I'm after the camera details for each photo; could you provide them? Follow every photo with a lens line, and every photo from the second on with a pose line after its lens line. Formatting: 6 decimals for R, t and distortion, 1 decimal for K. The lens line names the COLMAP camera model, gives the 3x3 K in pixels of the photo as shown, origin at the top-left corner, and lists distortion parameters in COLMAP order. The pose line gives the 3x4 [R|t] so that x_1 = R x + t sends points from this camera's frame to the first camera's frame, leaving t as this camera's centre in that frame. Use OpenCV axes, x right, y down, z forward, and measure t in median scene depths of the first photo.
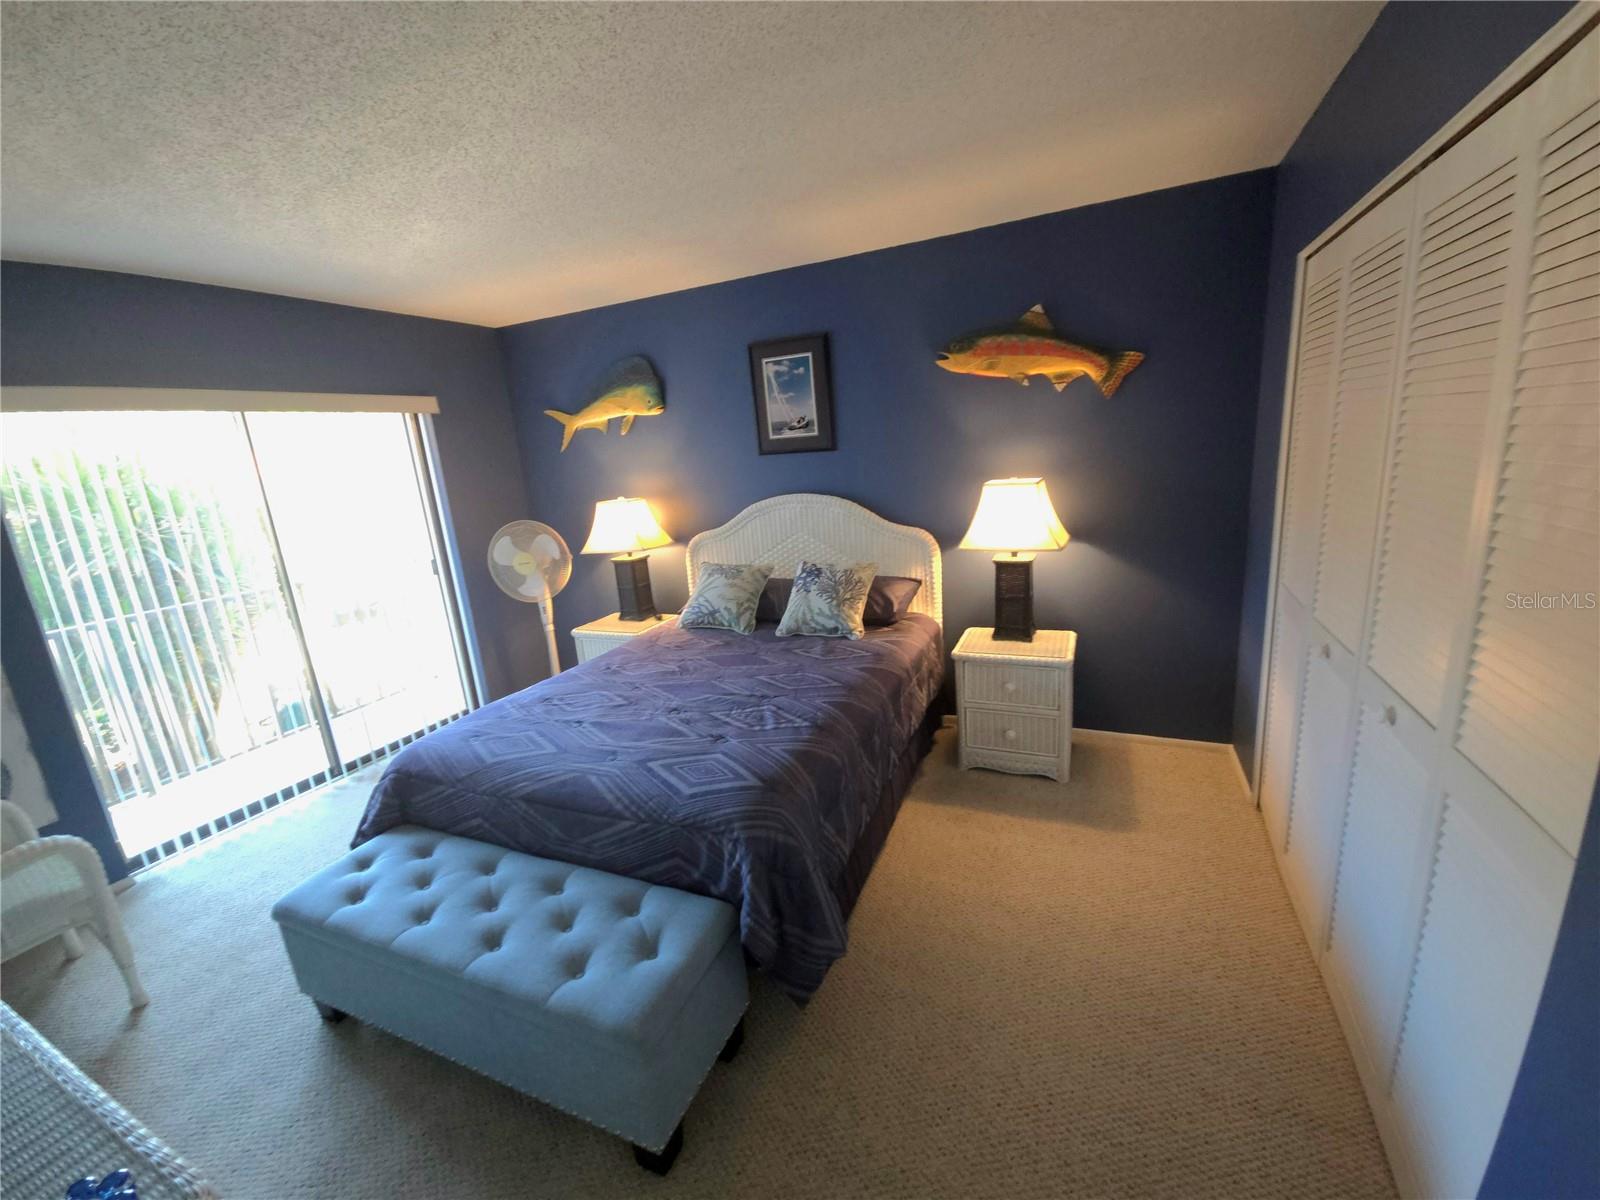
lens RADIAL K [[652.1, 0, 804.0], [0, 652.1, 600.8], [0, 0, 1]] dist [0.001596, -0.000716]
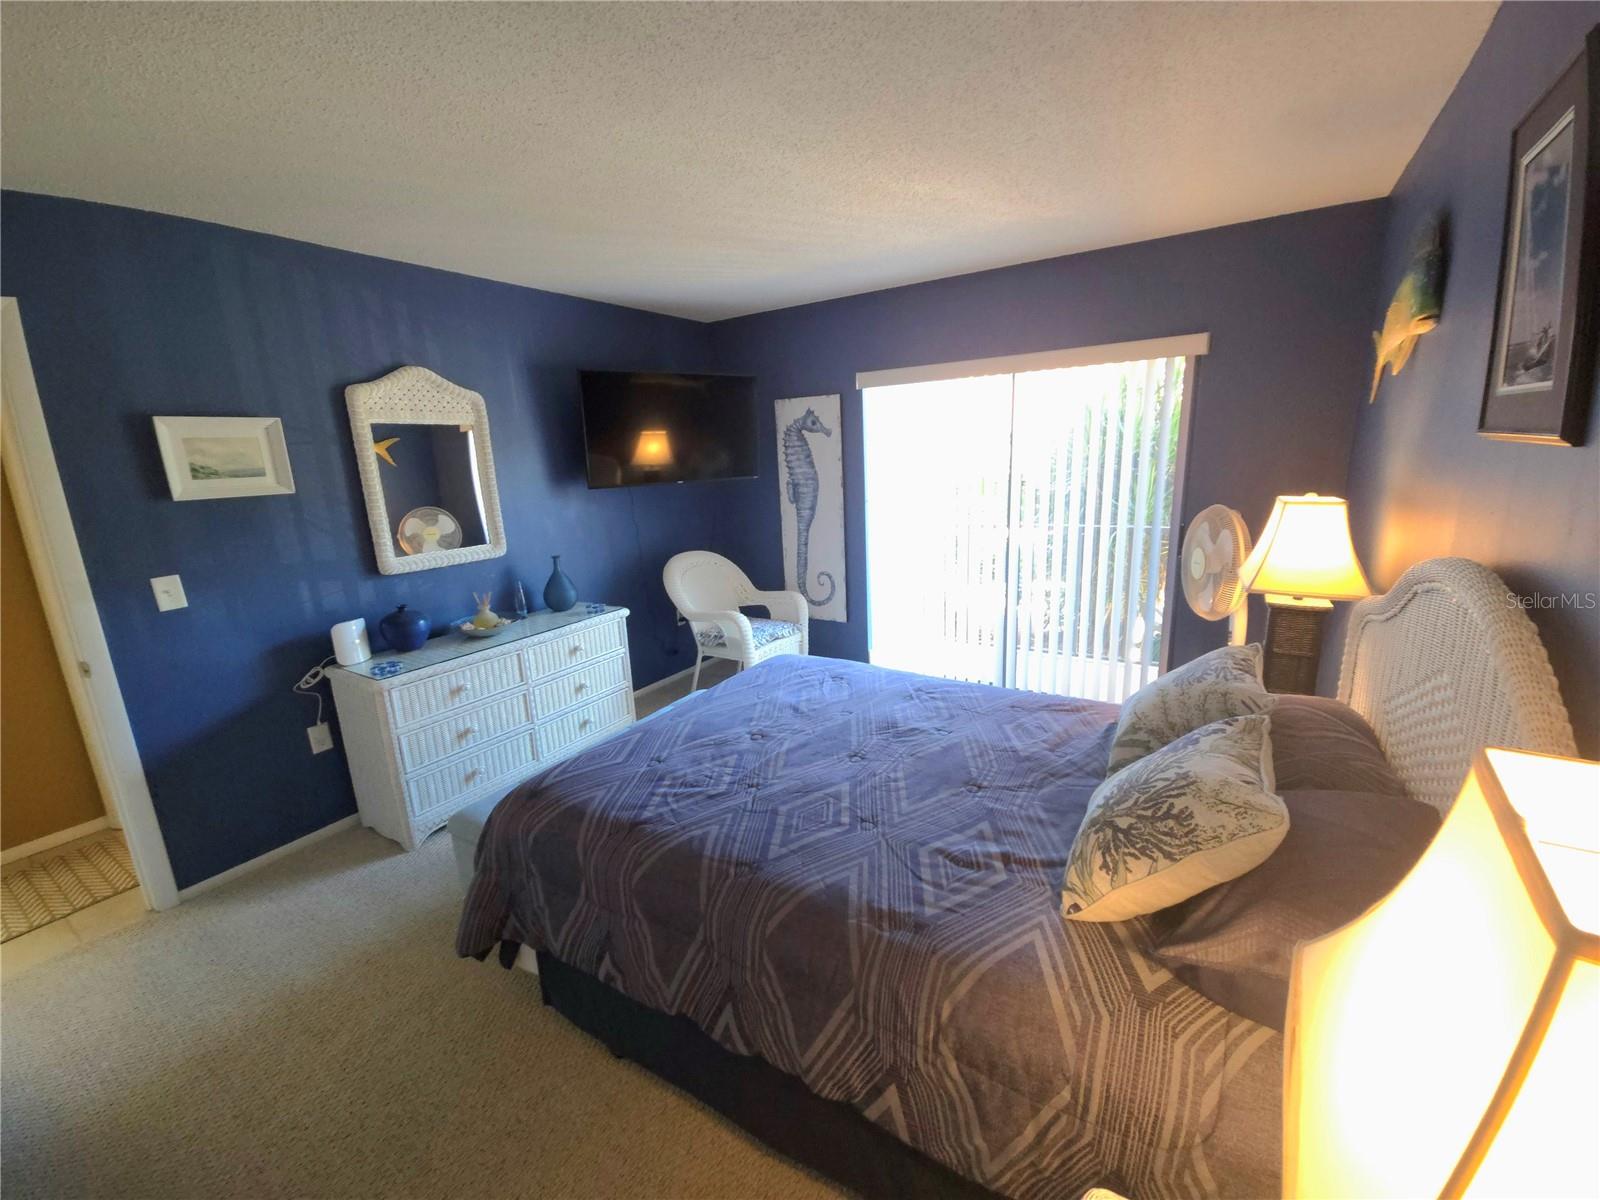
lens RADIAL K [[652.1, 0, 804.1], [0, 652.1, 602.6], [0, 0, 1]] dist [0.001596, -0.000716]
pose [[-0.143199, 0.307836, -0.940602, 0.483263], [-0.179706, 0.926510, 0.330583, -0.257000], [0.973242, 0.216371, -0.077355, 0.917189]]
